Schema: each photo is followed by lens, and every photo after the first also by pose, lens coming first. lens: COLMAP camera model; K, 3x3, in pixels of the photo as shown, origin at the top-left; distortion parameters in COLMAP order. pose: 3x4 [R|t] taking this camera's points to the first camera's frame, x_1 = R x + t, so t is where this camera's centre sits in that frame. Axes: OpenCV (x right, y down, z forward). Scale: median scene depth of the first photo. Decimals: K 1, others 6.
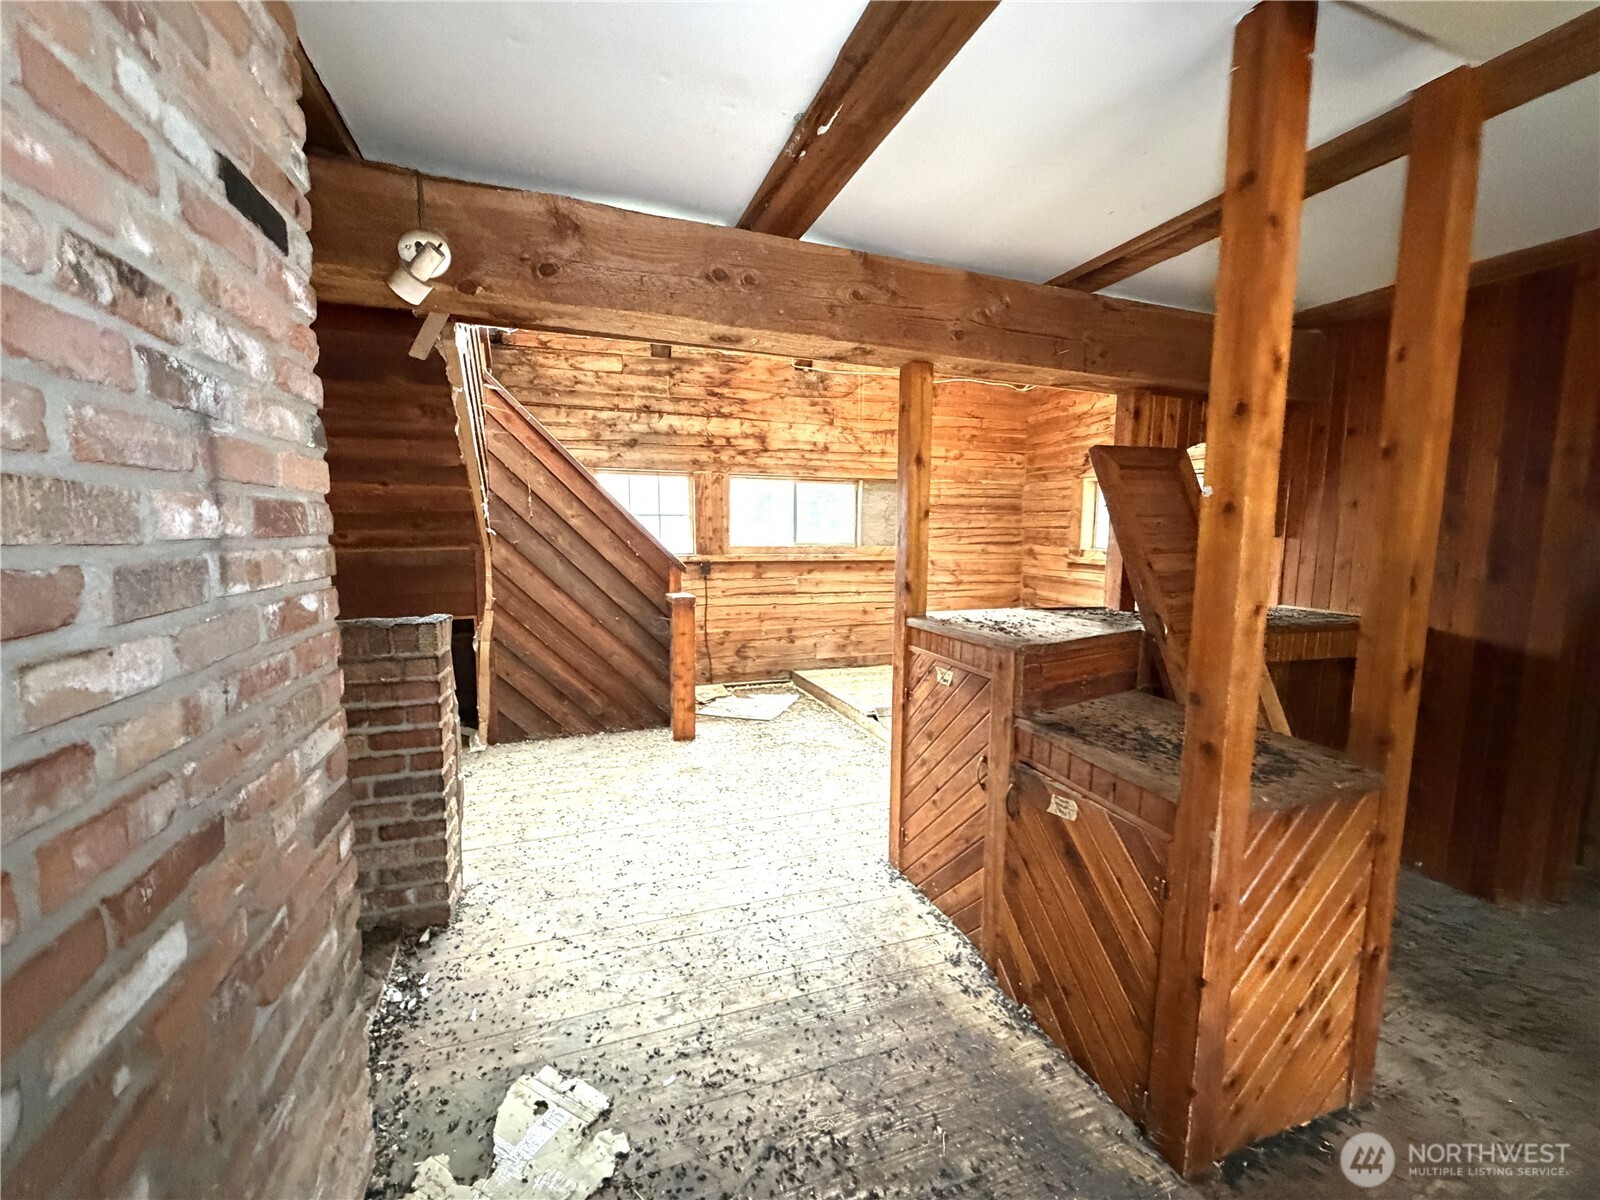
lens RADIAL K [[638.5, 0, 794.3], [0, 638.5, 599.8], [0, 0, 1]] dist [0.000603, 0.000087]
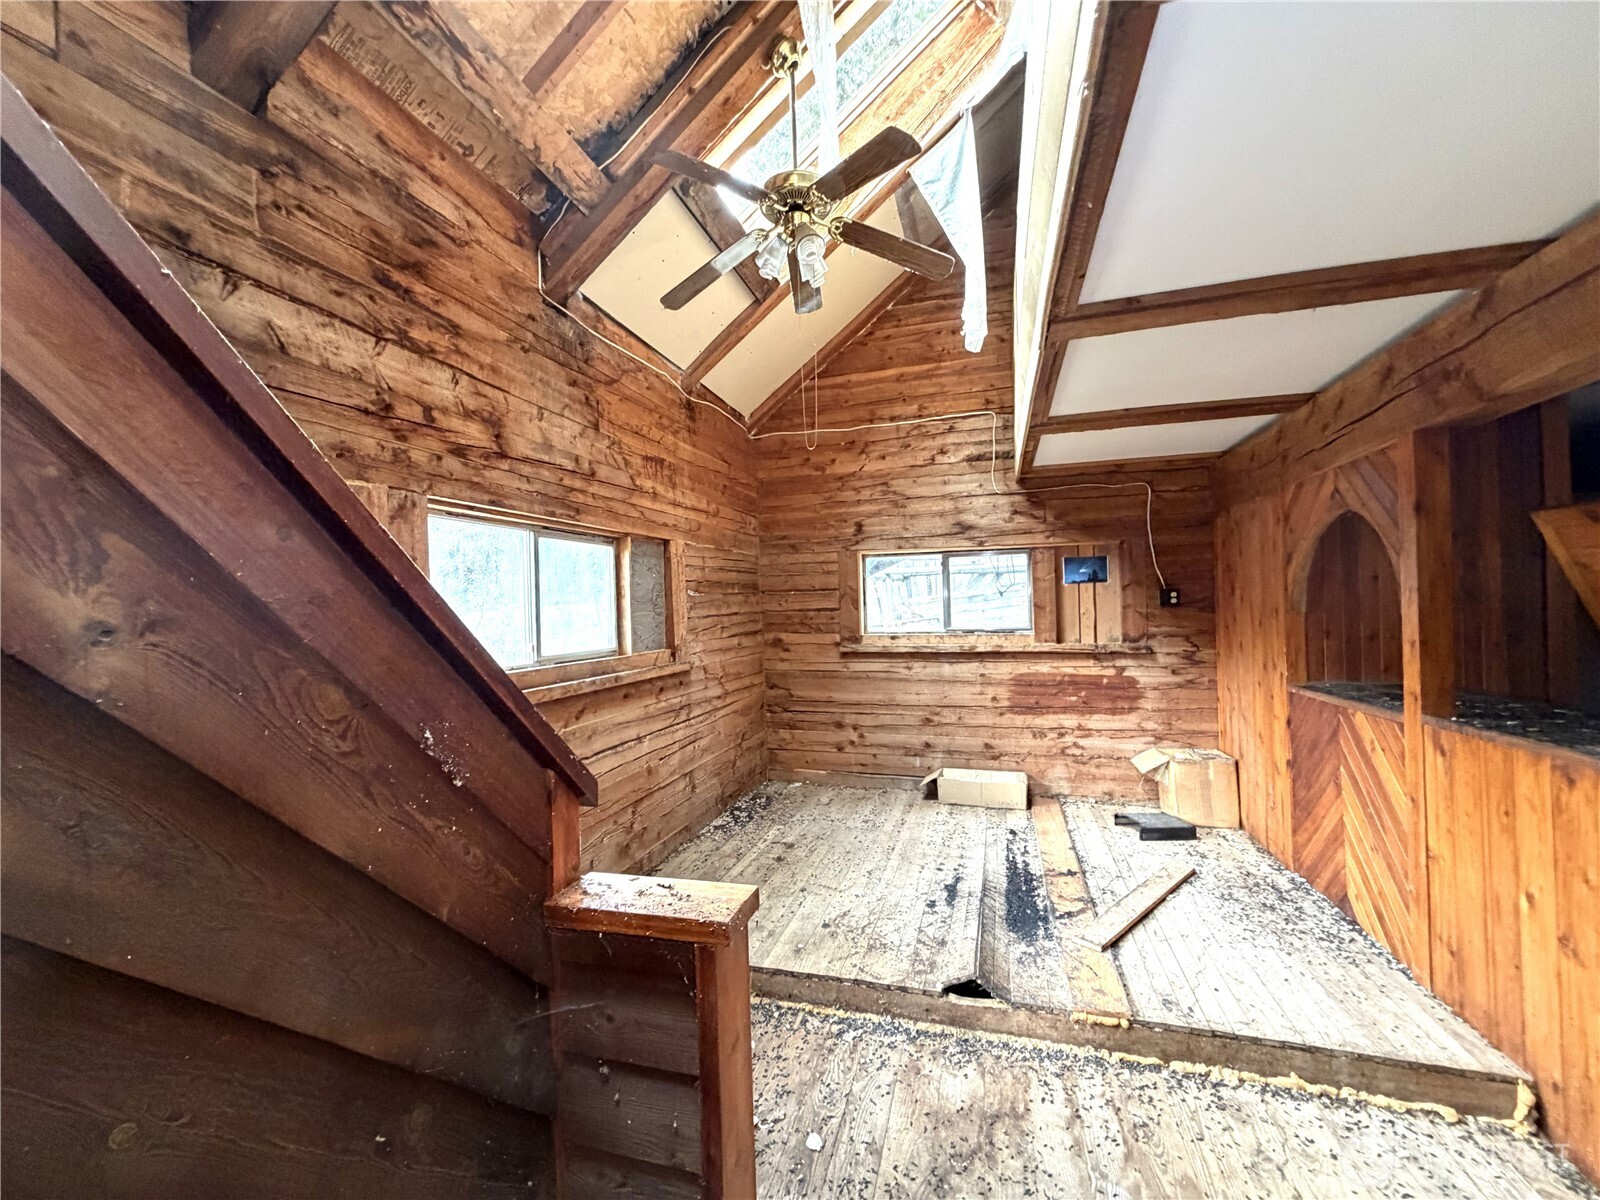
lens RADIAL K [[638.5, 0, 794.3], [0, 638.5, 598.9], [0, 0, 1]] dist [0.000603, 0.000087]
pose [[0.596289, -0.015918, 0.802612, -0.281434], [0.118052, 0.990672, -0.068058, -0.084043], [-0.794042, 0.135332, 0.592606, 0.602281]]
